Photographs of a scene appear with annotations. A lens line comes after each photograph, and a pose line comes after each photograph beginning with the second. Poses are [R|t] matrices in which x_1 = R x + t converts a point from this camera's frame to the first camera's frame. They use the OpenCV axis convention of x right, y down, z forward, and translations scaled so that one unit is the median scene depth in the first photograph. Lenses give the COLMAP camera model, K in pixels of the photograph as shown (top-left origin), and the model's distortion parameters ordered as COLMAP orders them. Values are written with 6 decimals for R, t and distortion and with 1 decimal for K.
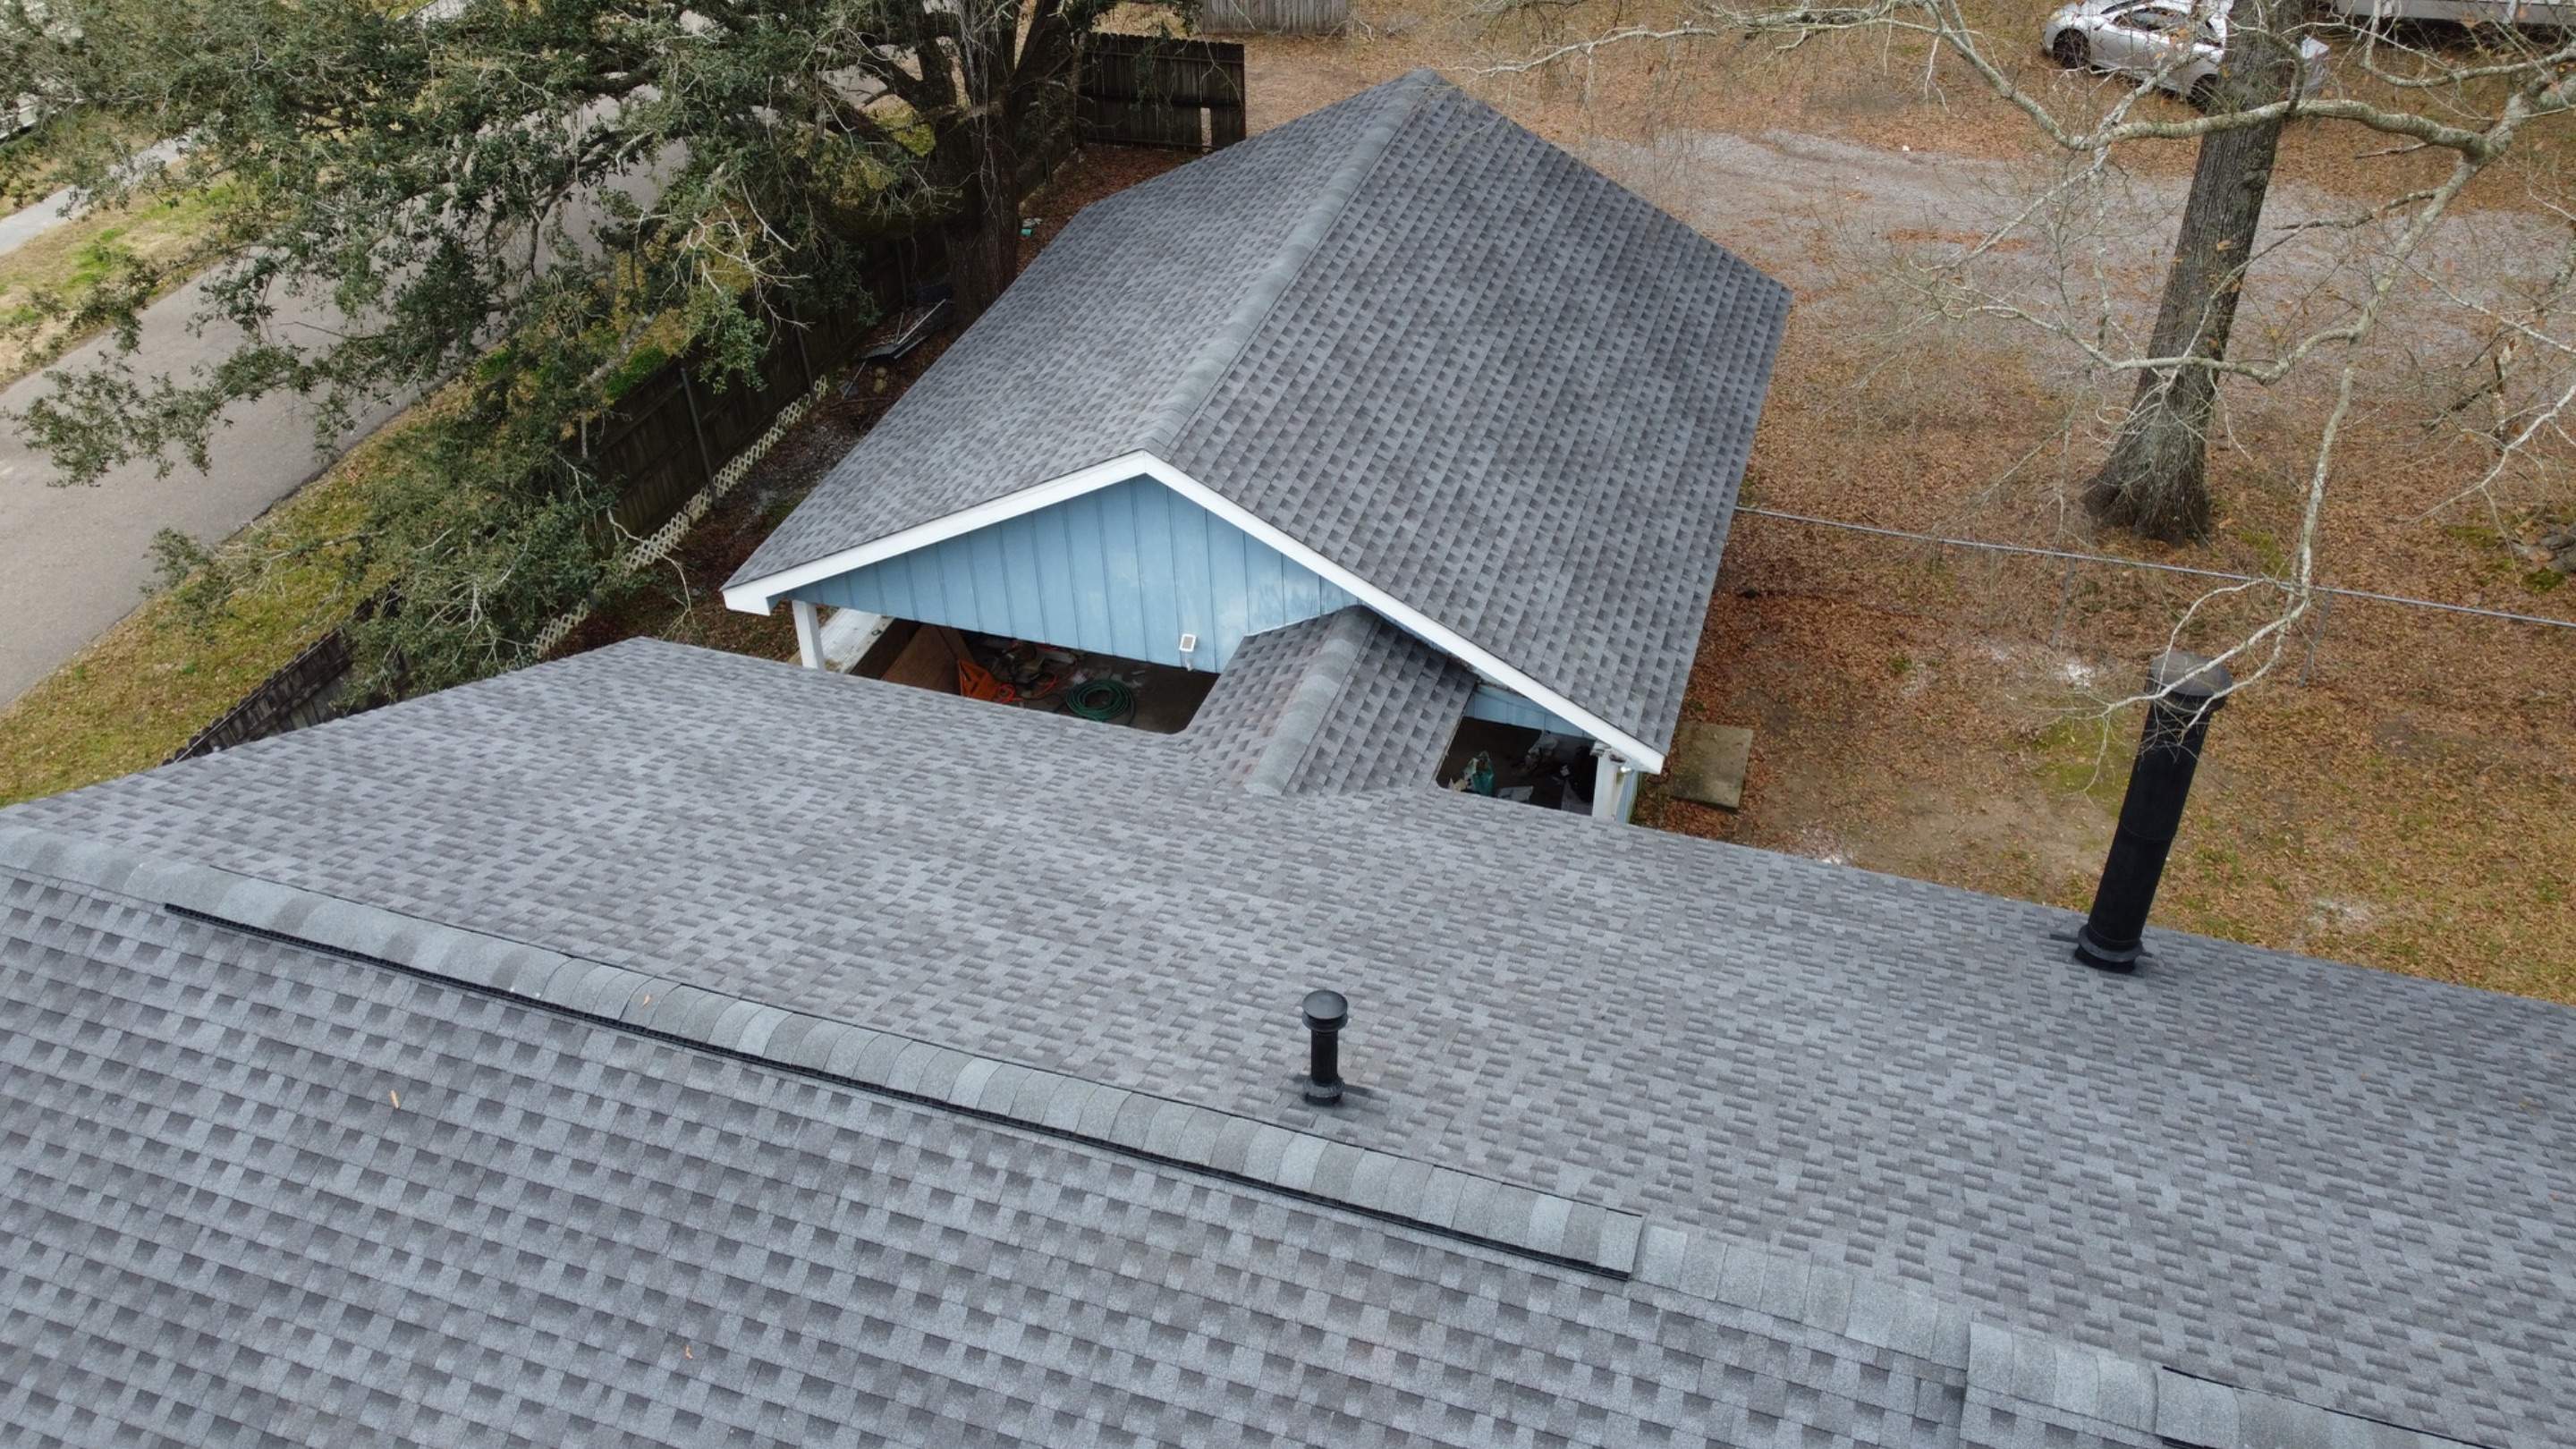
lens RADIAL K [[1950.1, 0, 1287.7], [0, 1950.1, 710.7], [0, 0, 1]] dist [-0.000476, -0.010215]
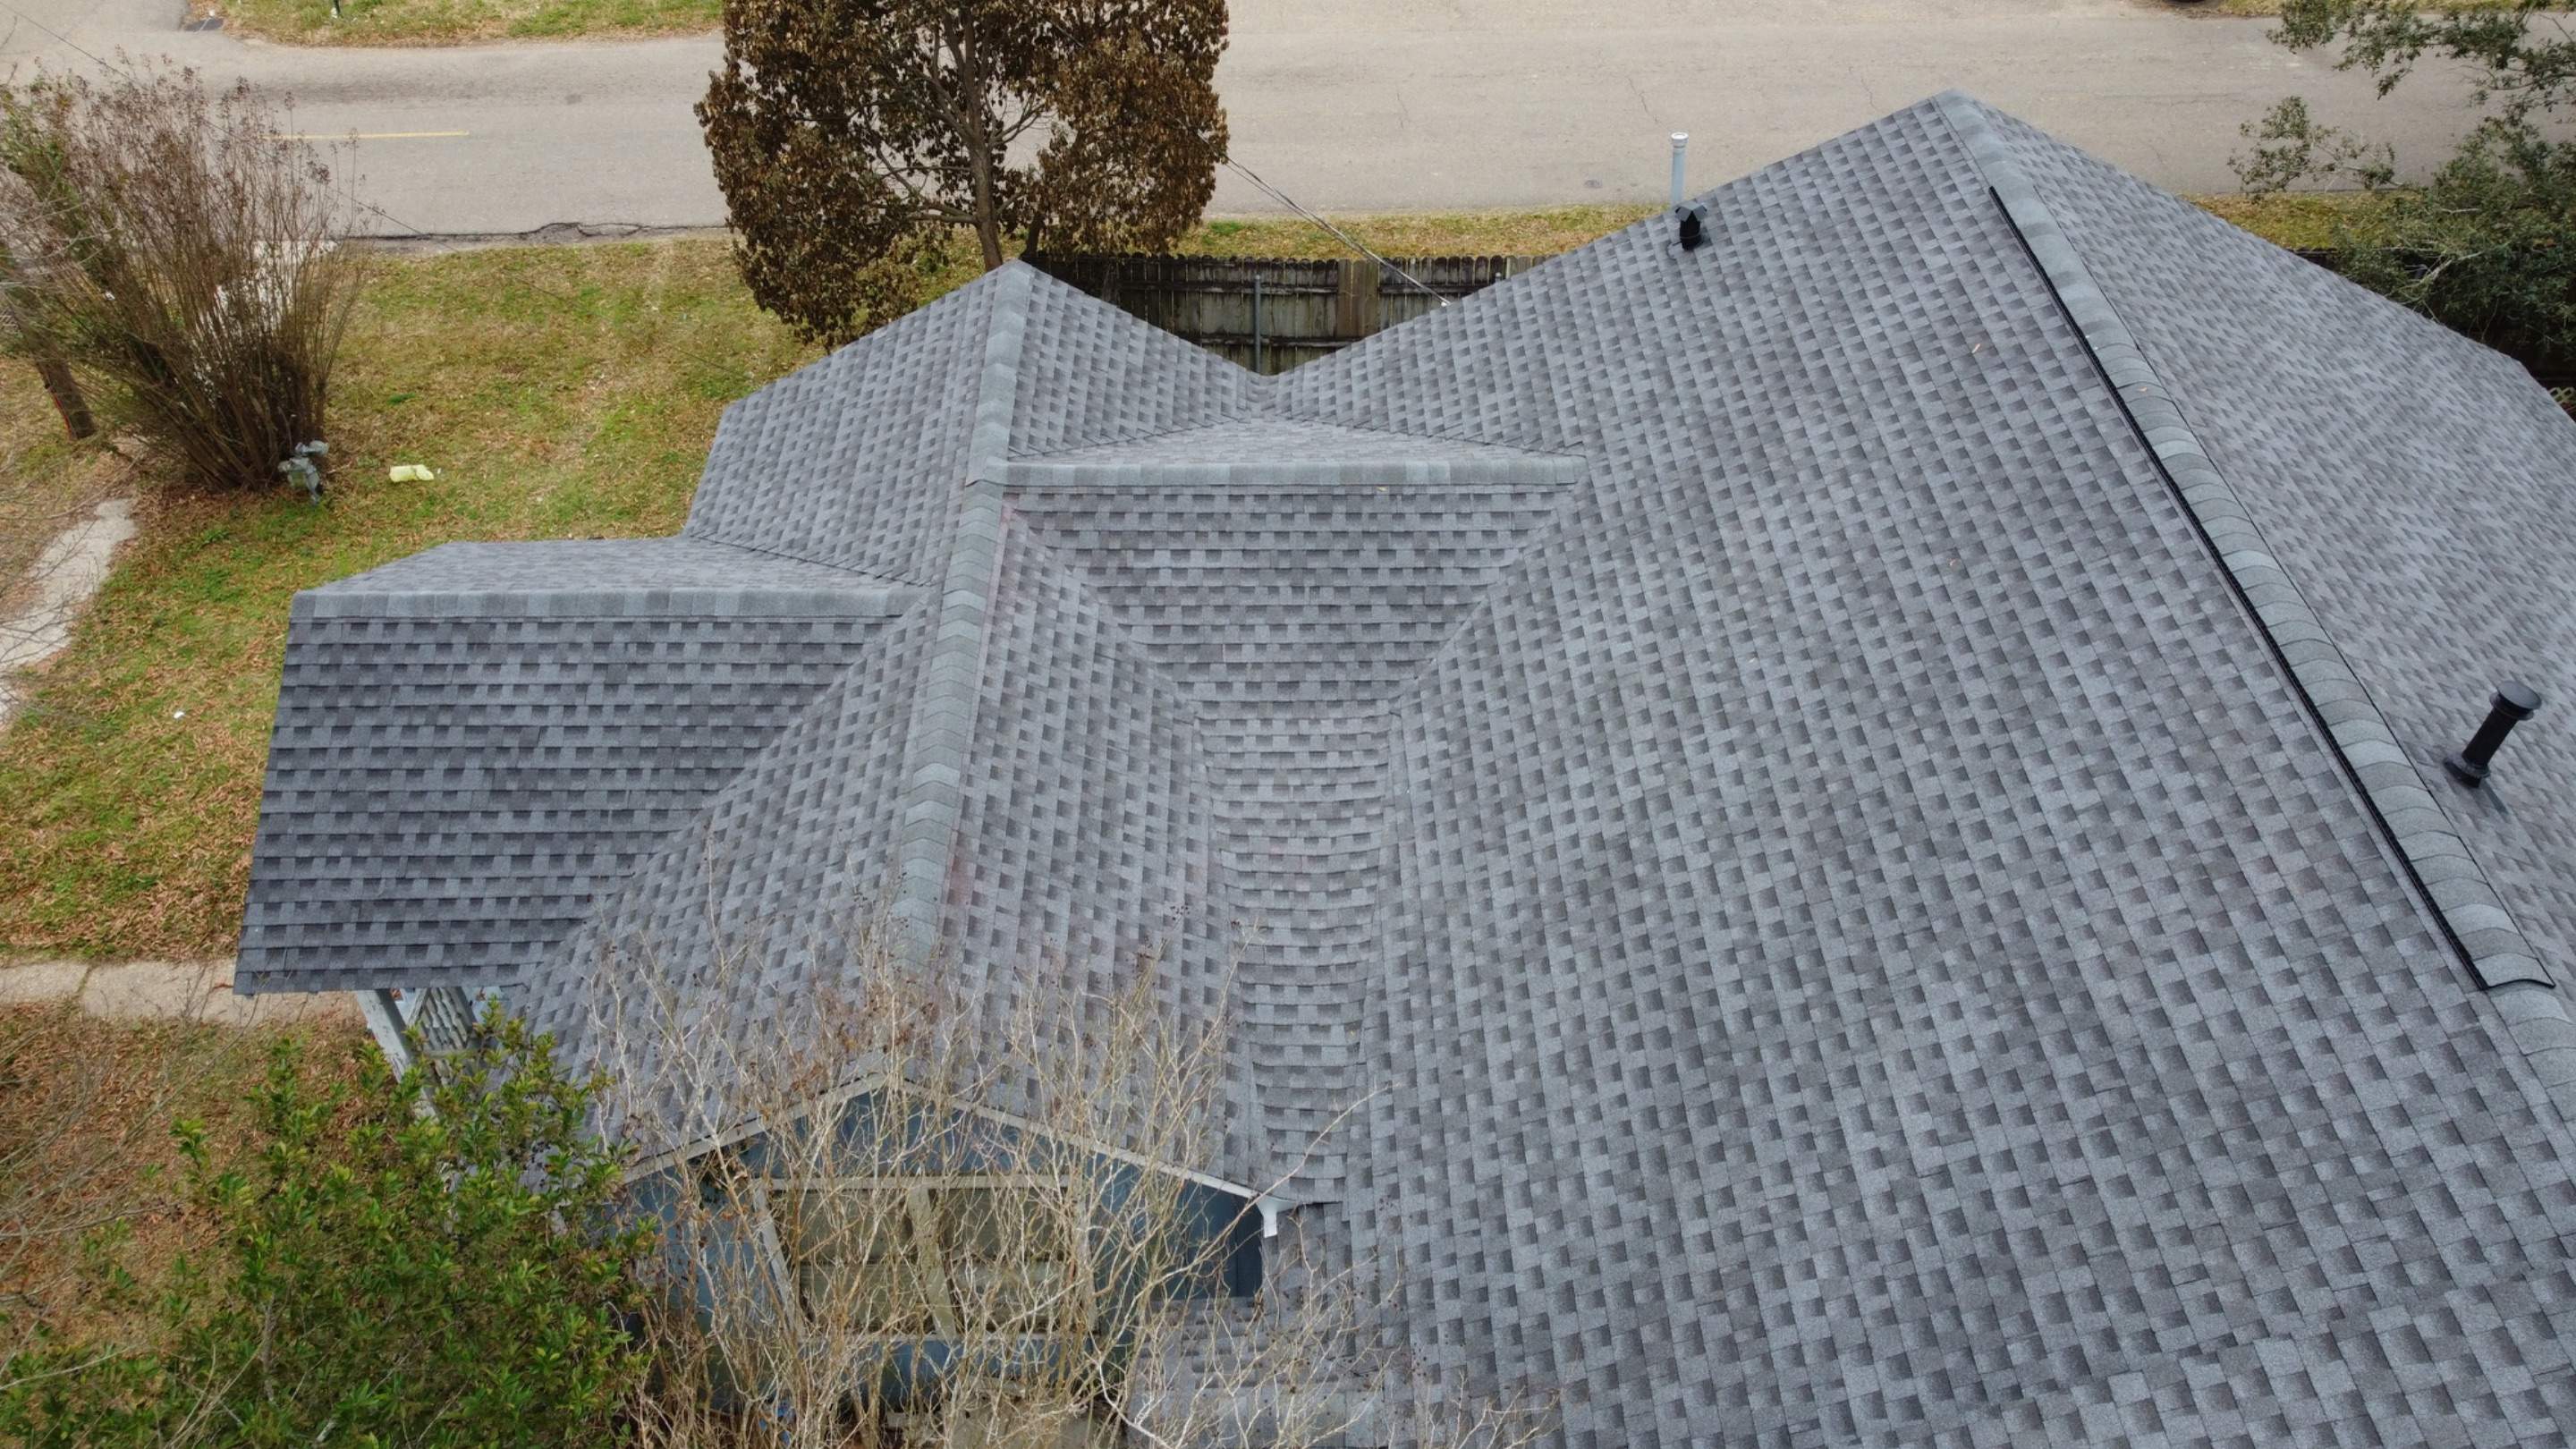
lens RADIAL K [[1950.1, 0, 1290.3], [0, 1950.1, 711.6], [0, 0, 1]] dist [-0.000476, -0.010215]
pose [[0.335590, 0.643949, -0.687539, 0.492779], [-0.576204, 0.717725, 0.390974, 0.116584], [0.745230, 0.264955, 0.611907, -0.157669]]
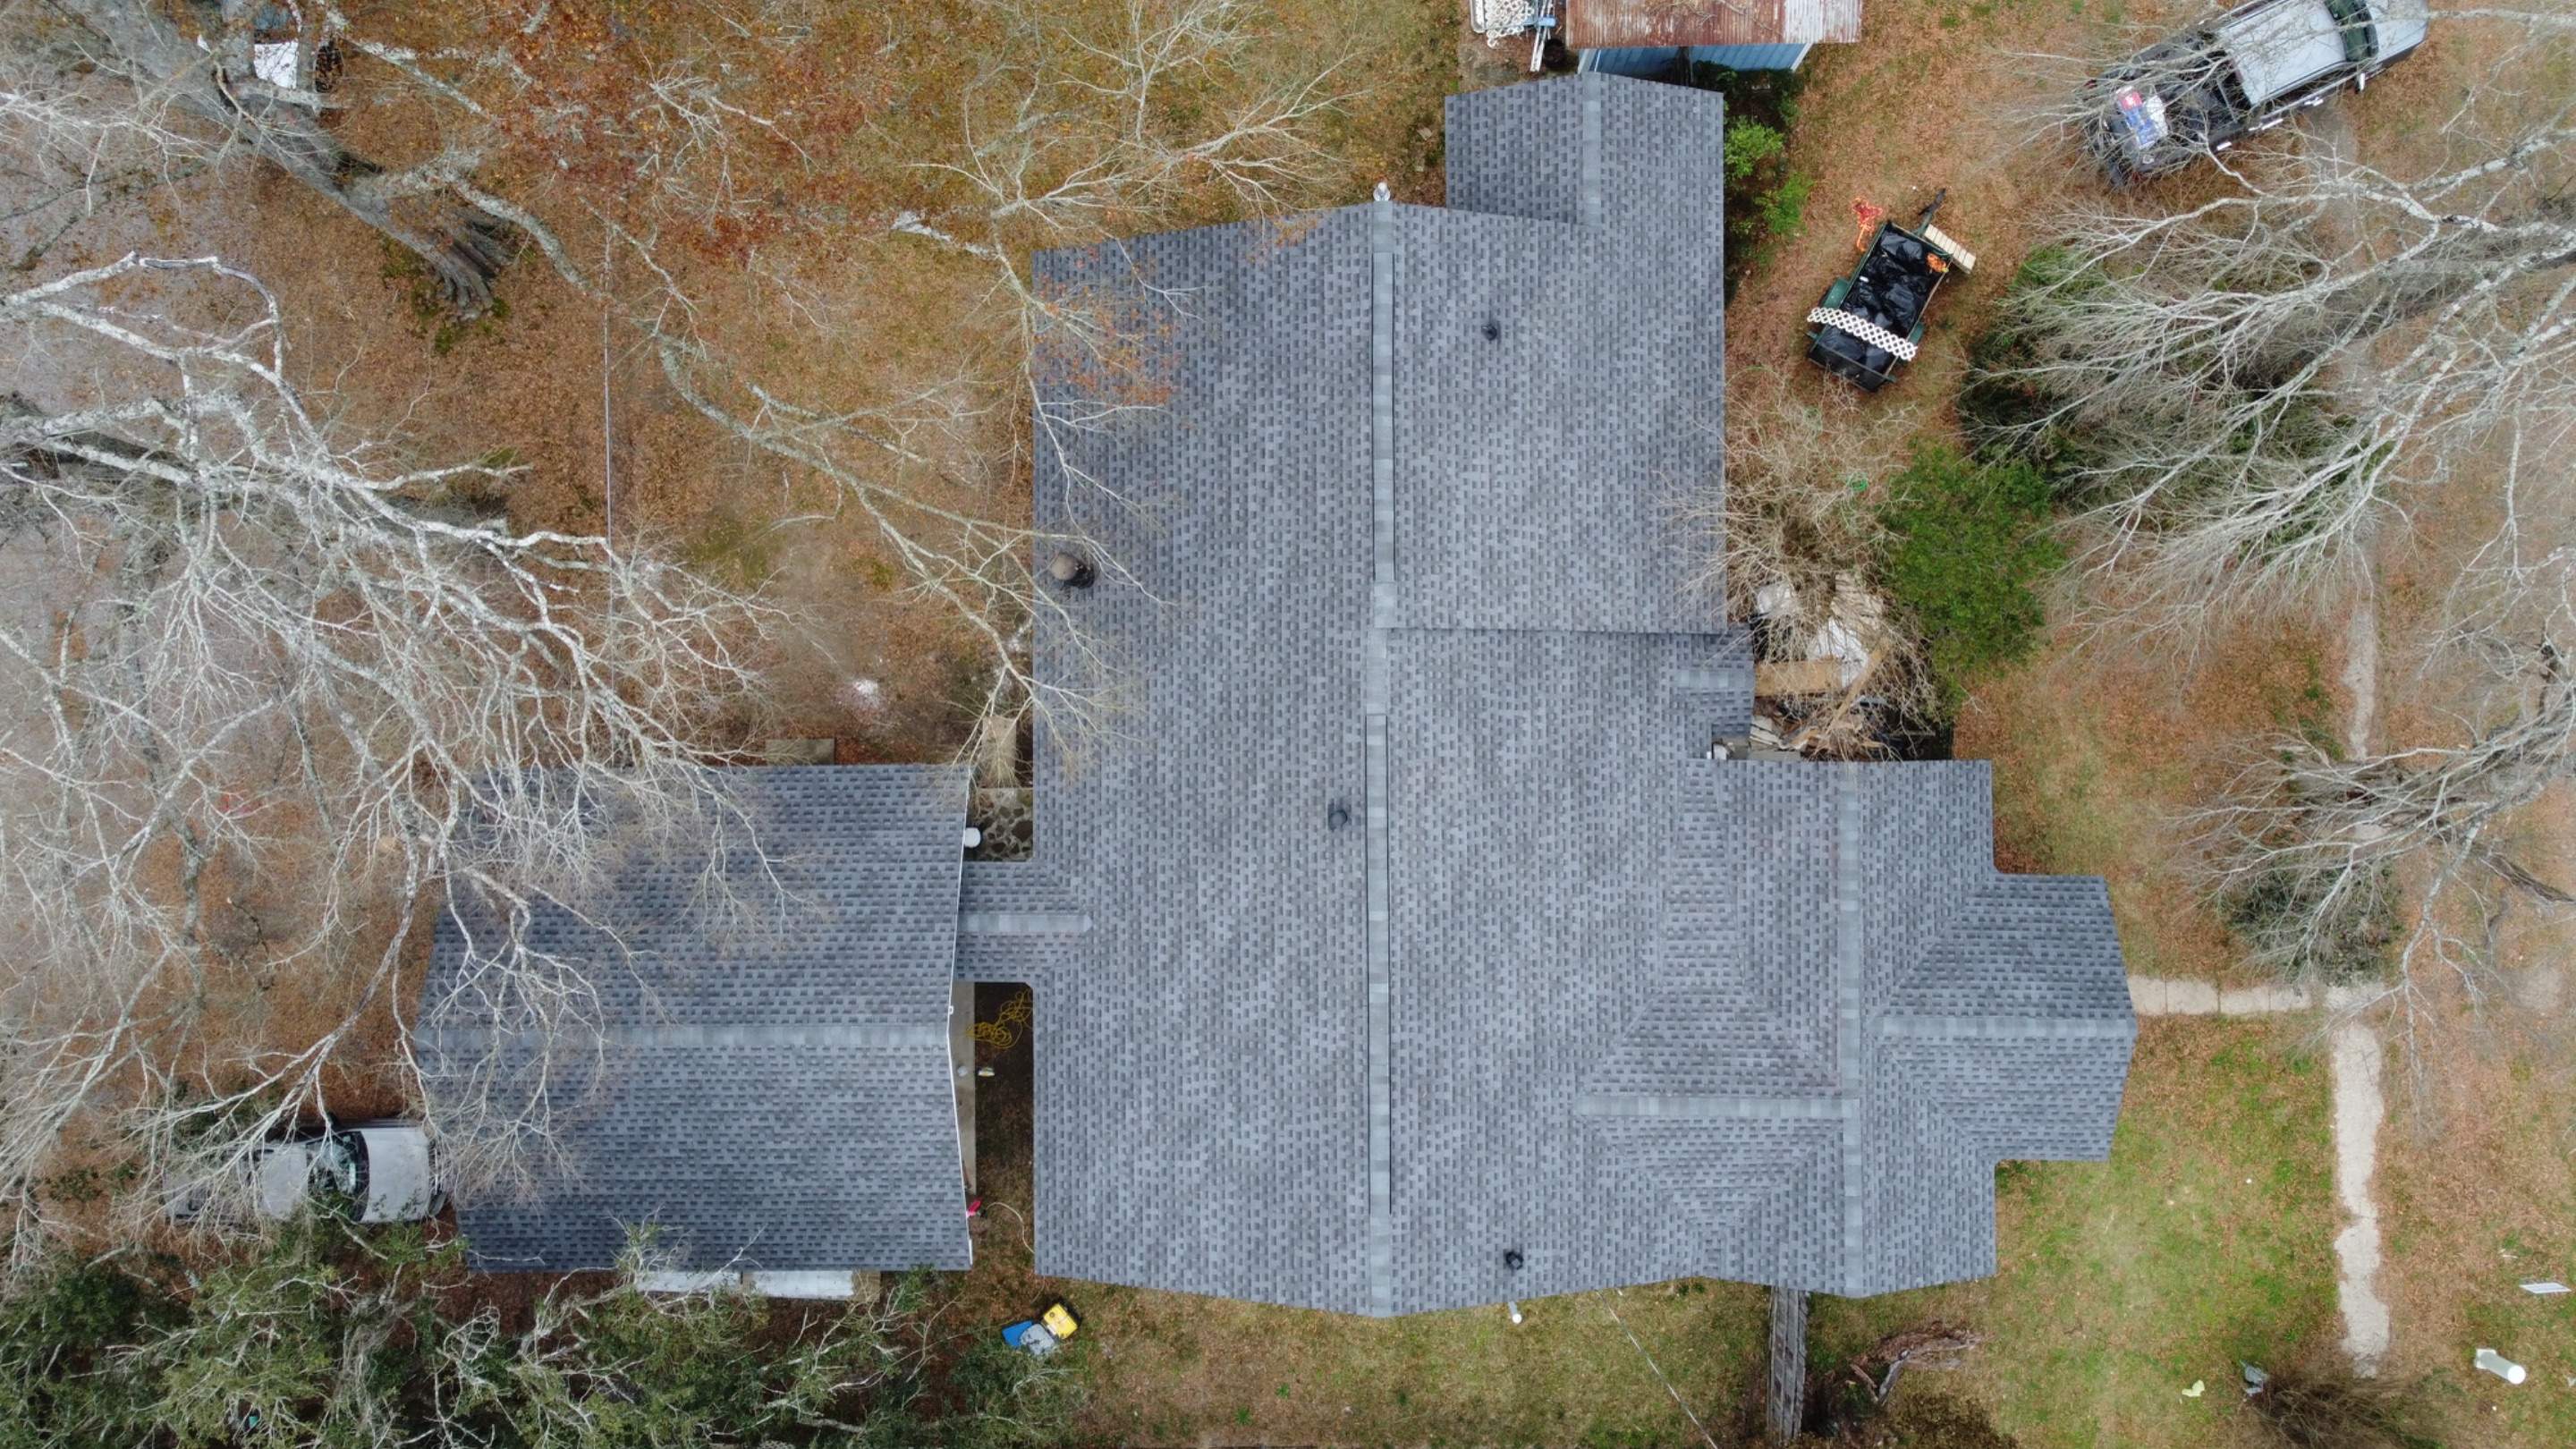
lens RADIAL K [[1950.1, 0, 1296.9], [0, 1950.1, 703.9], [0, 0, 1]] dist [-0.000476, -0.010215]
pose [[-0.316642, -0.947344, 0.047720, 0.061934], [0.592481, -0.158243, 0.789890, -2.256978], [-0.740746, 0.278385, 0.611390, -0.943658]]
